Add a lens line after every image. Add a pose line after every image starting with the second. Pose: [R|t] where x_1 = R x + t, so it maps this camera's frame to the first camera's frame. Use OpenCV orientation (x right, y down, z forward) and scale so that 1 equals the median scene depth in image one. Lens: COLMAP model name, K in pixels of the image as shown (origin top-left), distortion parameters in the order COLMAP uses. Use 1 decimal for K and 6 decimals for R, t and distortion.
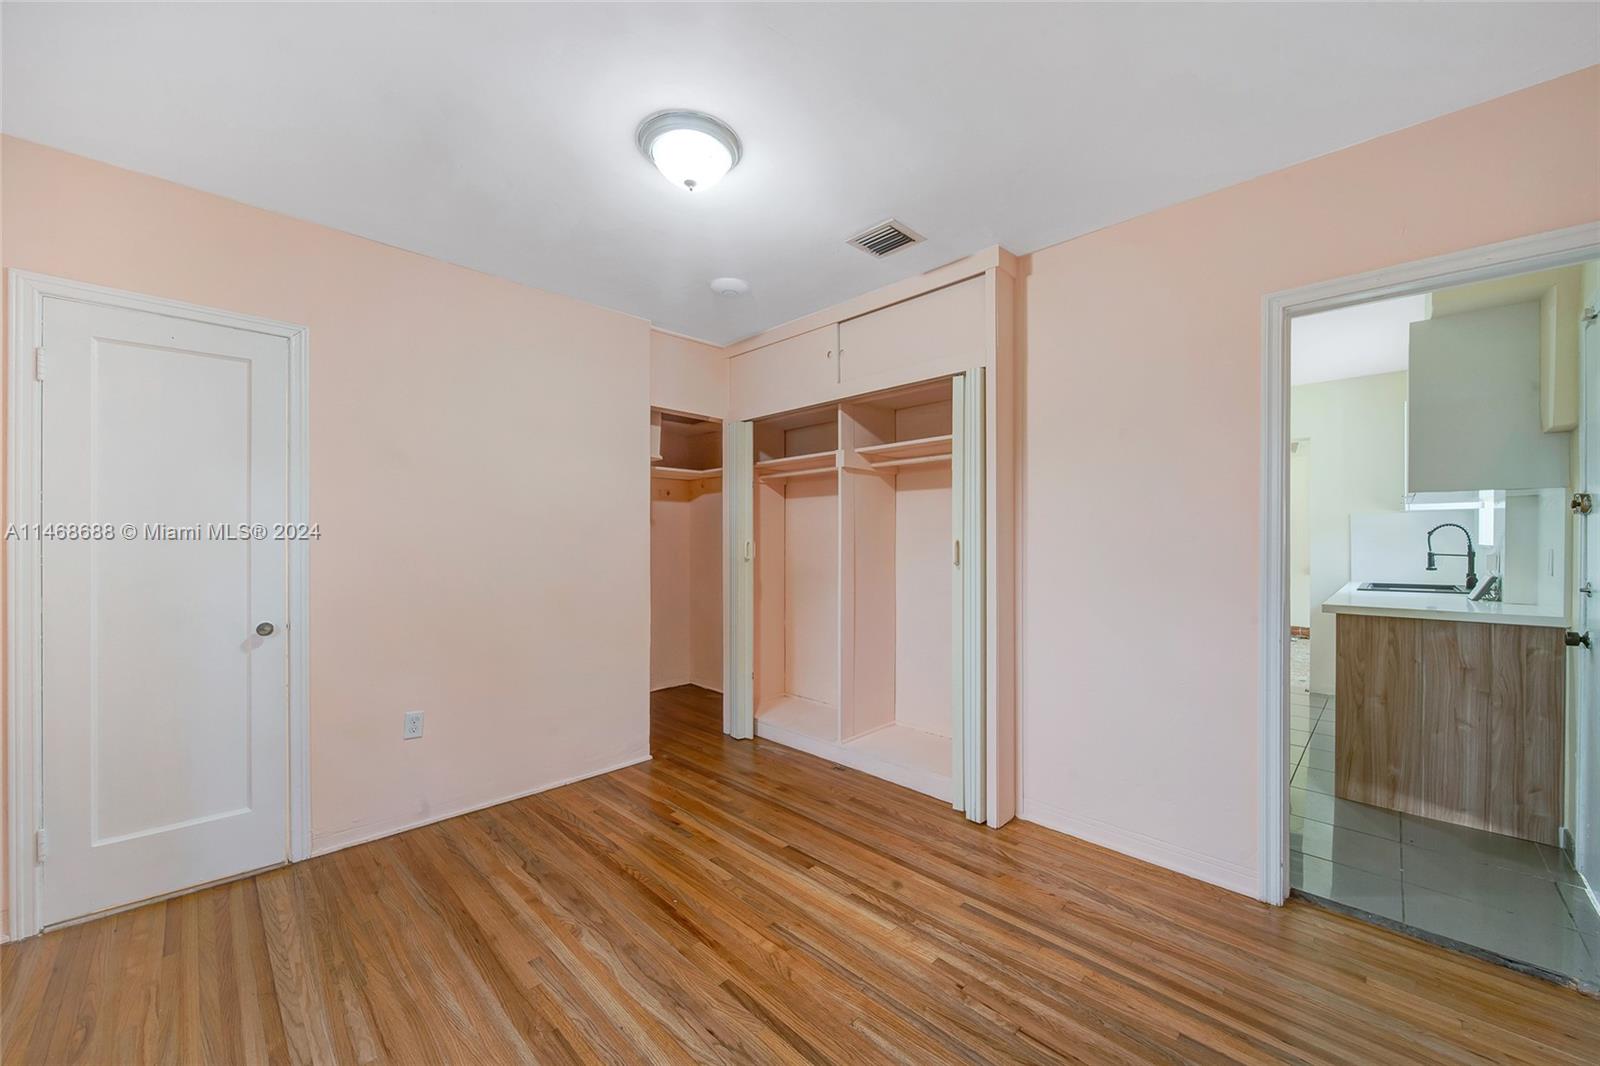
lens RADIAL K [[596.5, 0, 802.9], [0, 596.5, 539.5], [0, 0, 1]] dist [-0.000210, -0.000087]
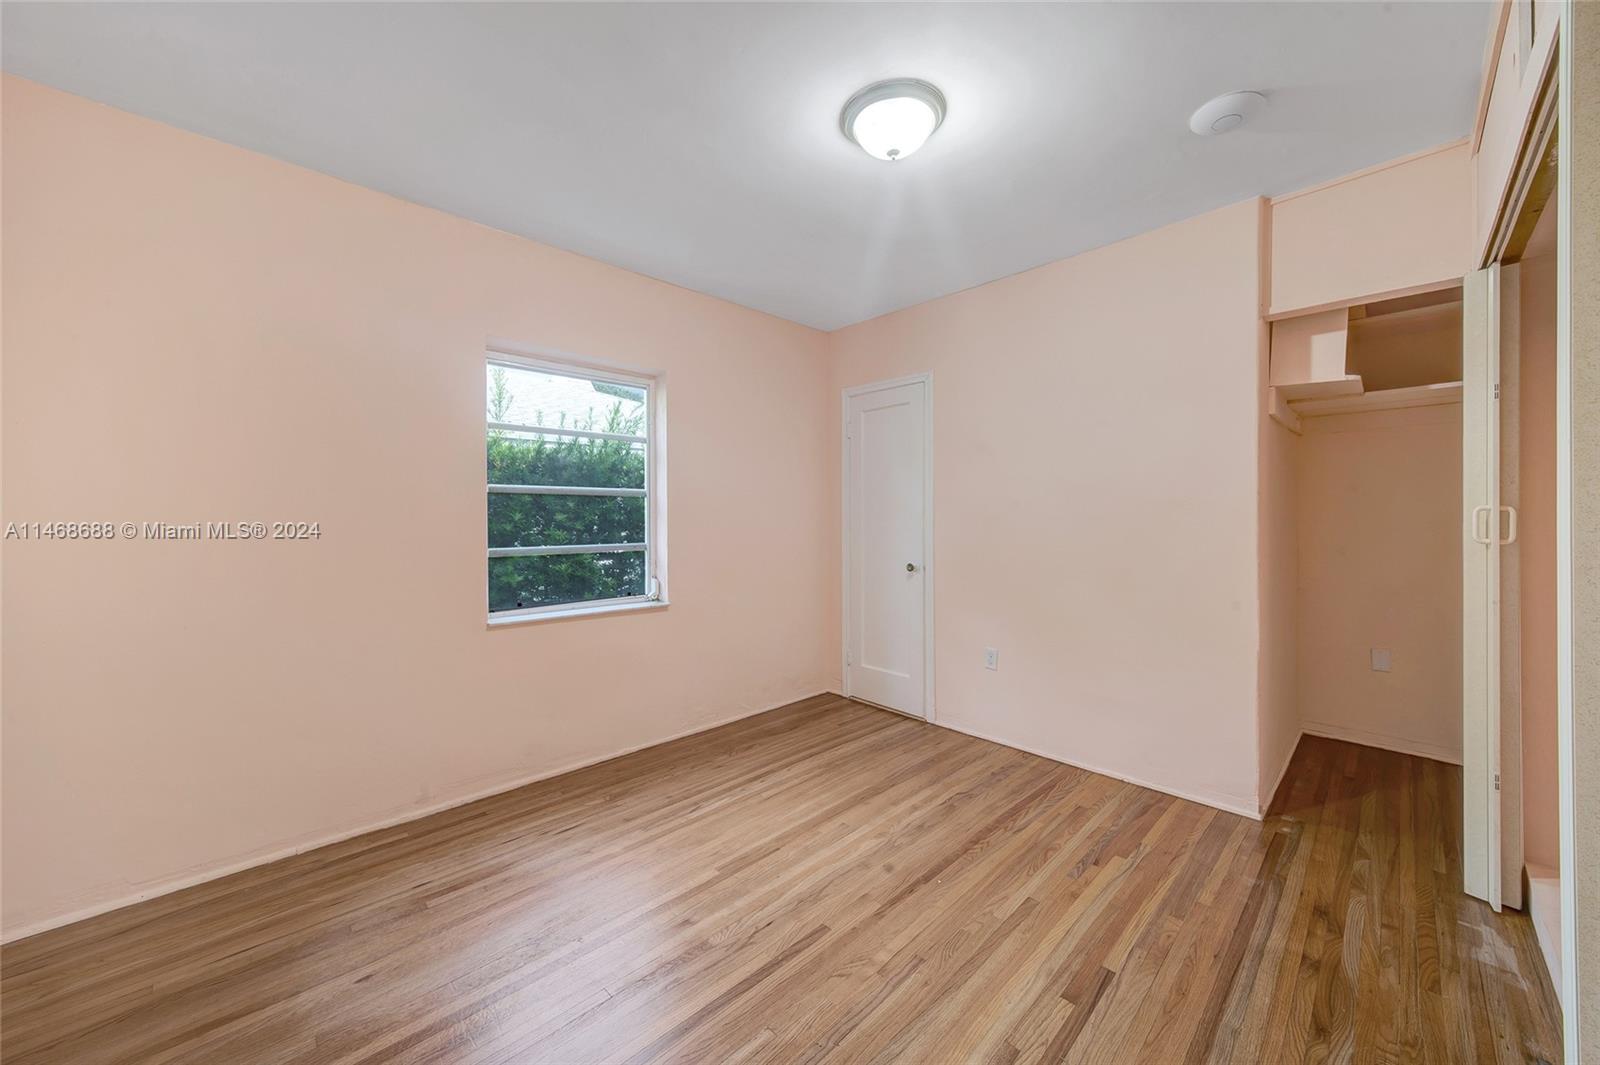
lens RADIAL K [[596.5, 0, 836.2], [0, 596.5, 513.2], [0, 0, 1]] dist [-0.000210, -0.000087]
pose [[0.017060, -0.001432, -0.999853, 0.699309], [-0.002886, 0.999995, -0.001481, 0.005481], [0.999850, 0.002911, 0.017056, 0.748906]]
